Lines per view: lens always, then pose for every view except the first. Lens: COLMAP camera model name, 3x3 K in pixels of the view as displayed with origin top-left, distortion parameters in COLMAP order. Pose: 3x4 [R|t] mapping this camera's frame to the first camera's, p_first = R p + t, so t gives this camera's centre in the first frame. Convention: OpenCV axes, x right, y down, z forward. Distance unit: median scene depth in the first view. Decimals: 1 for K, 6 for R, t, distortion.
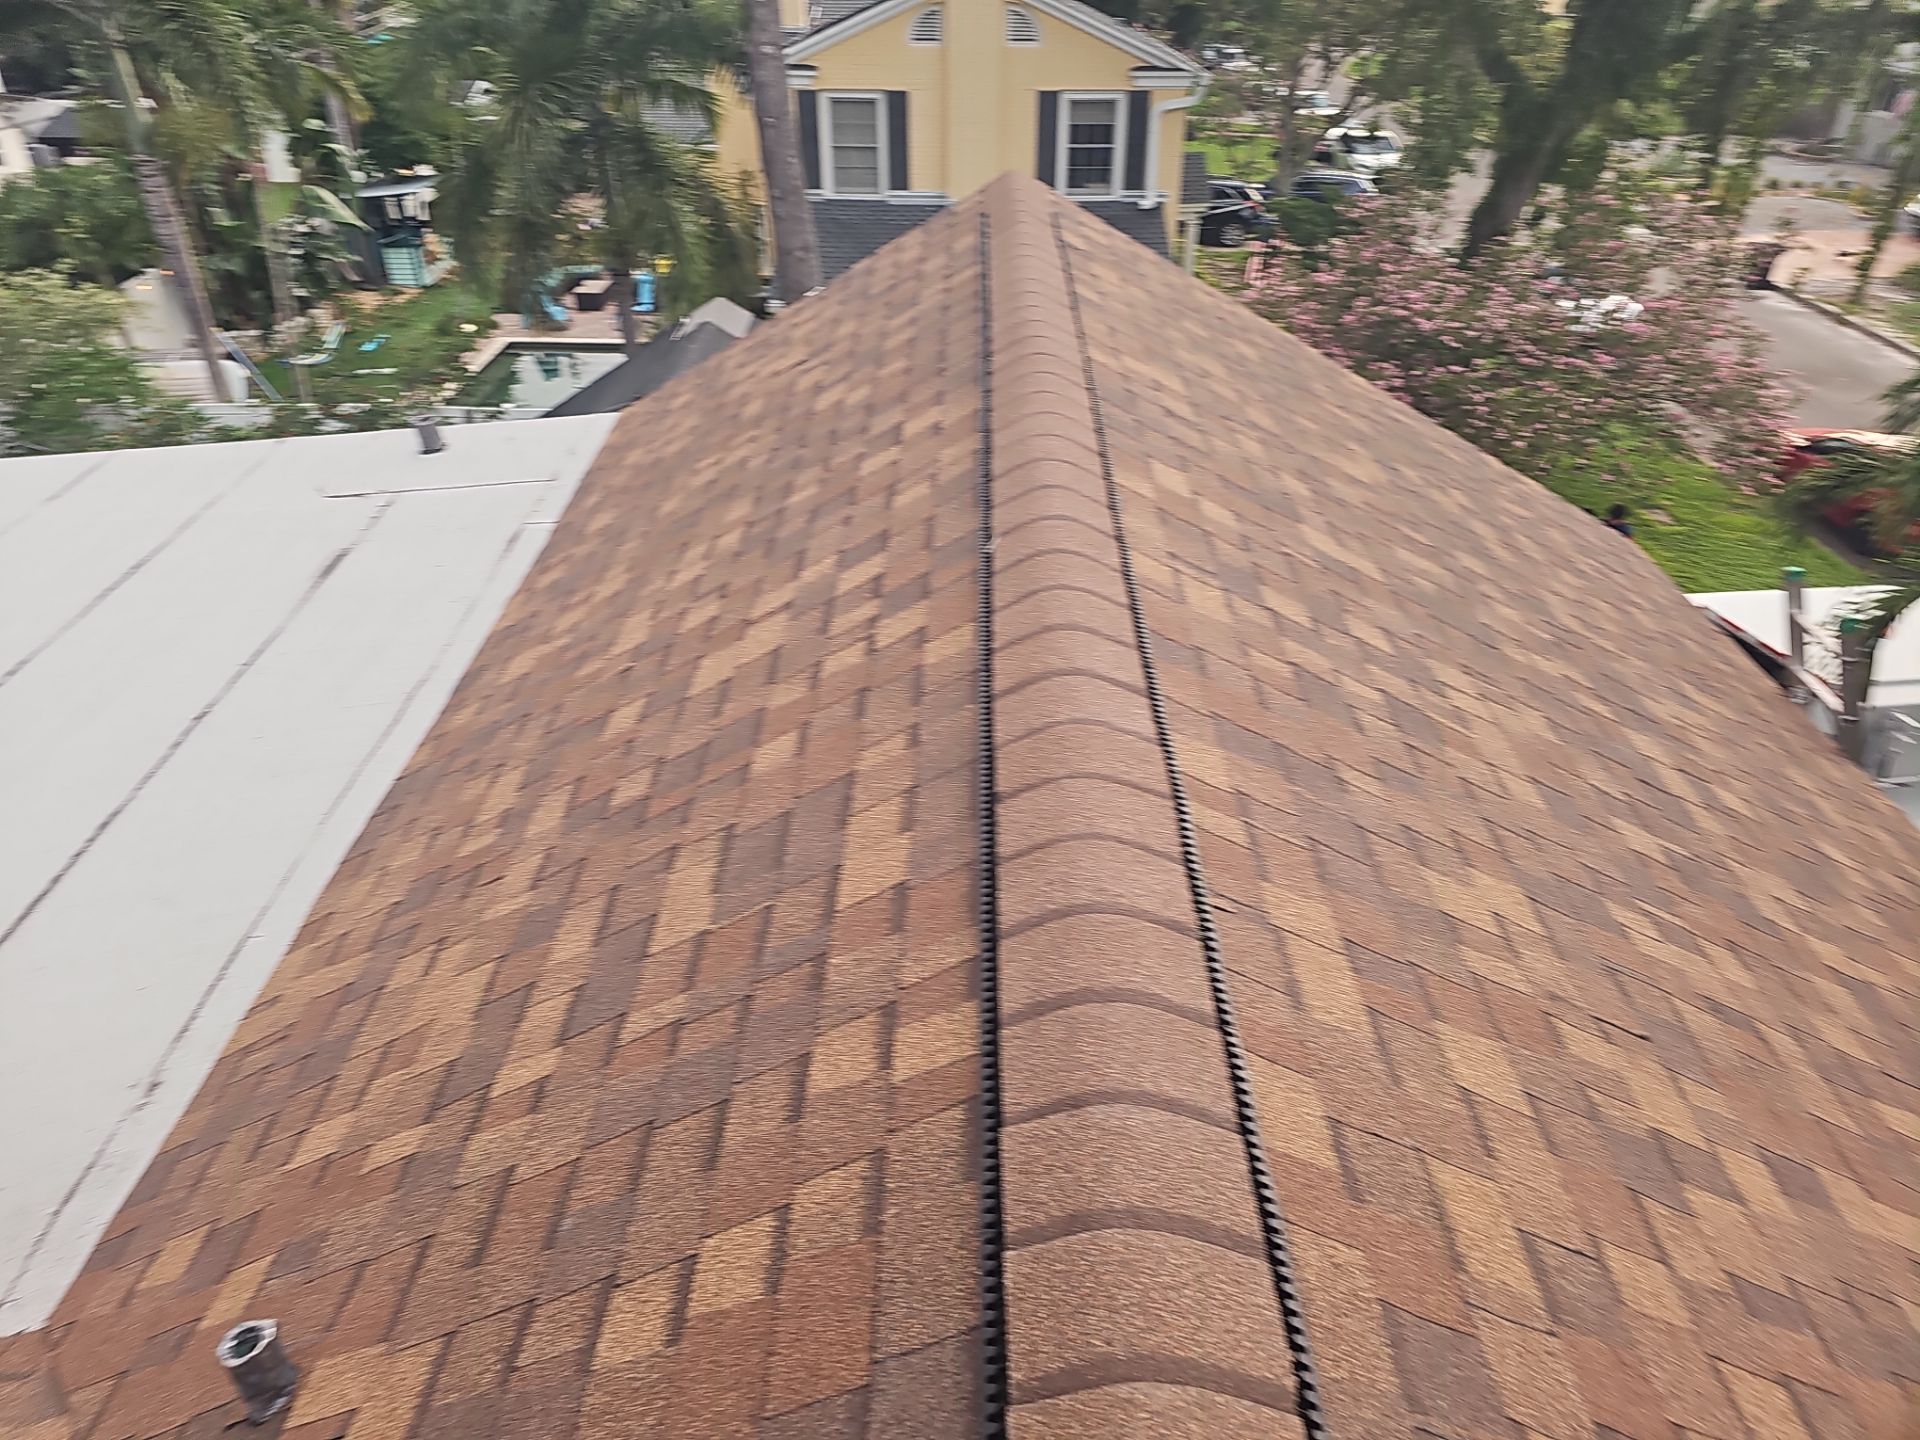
lens RADIAL K [[1259.2, 0, 943.5], [0, 1259.2, 733.3], [0, 0, 1]] dist [0.054293, -0.043499]
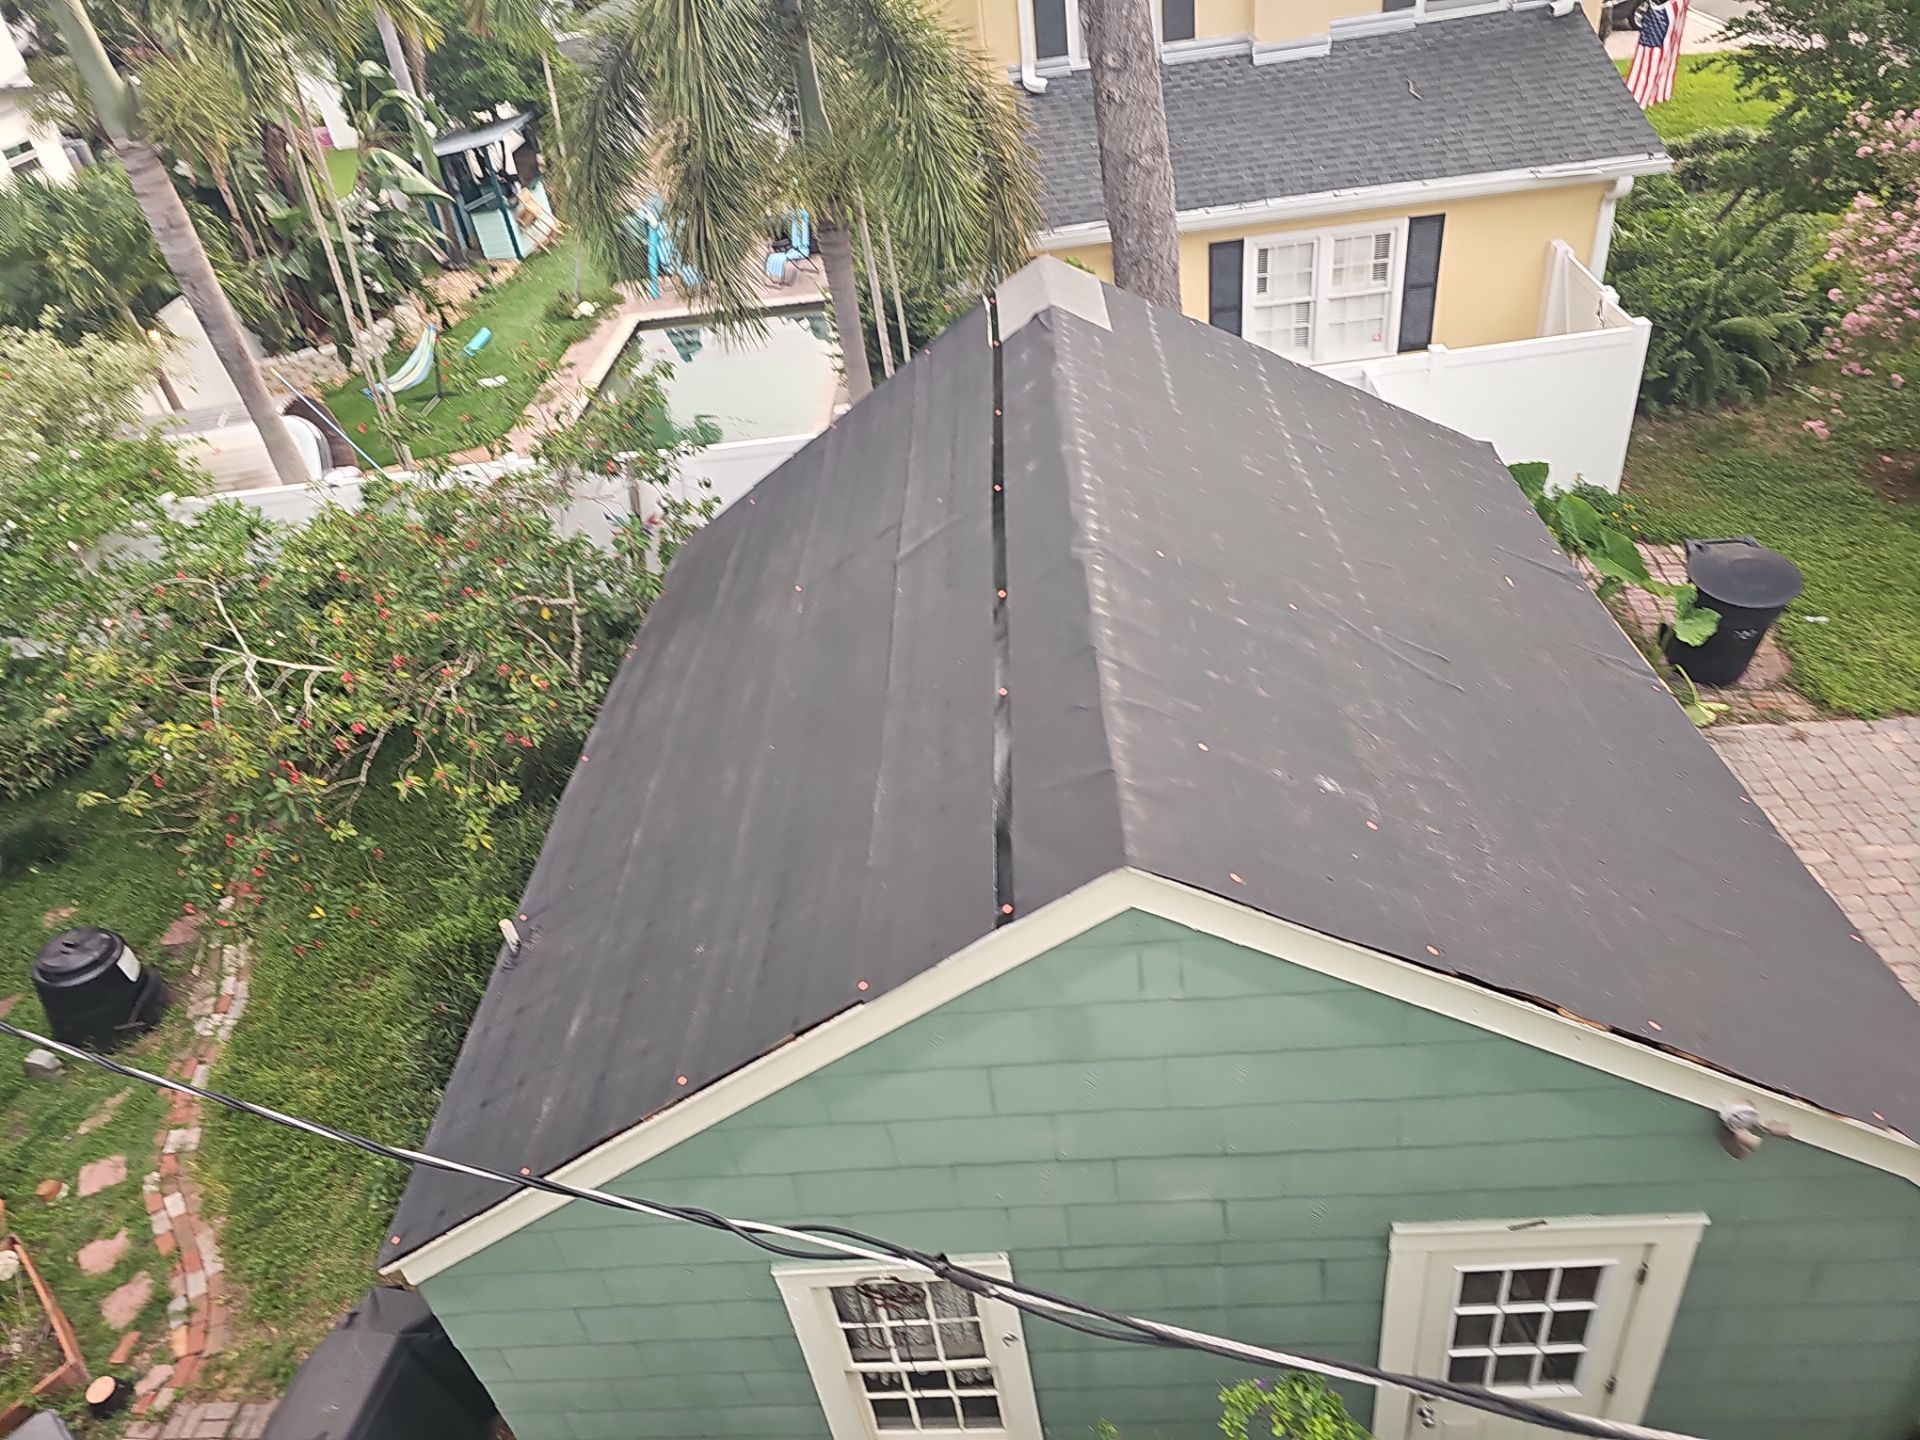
lens RADIAL K [[1259.2, 0, 943.5], [0, 1259.2, 733.3], [0, 0, 1]] dist [0.054293, -0.043499]
pose [[0.991184, -0.086887, -0.100021, -0.557370], [0.094616, 0.992662, 0.075304, -0.543835], [0.092744, -0.084104, 0.992132, 1.231967]]
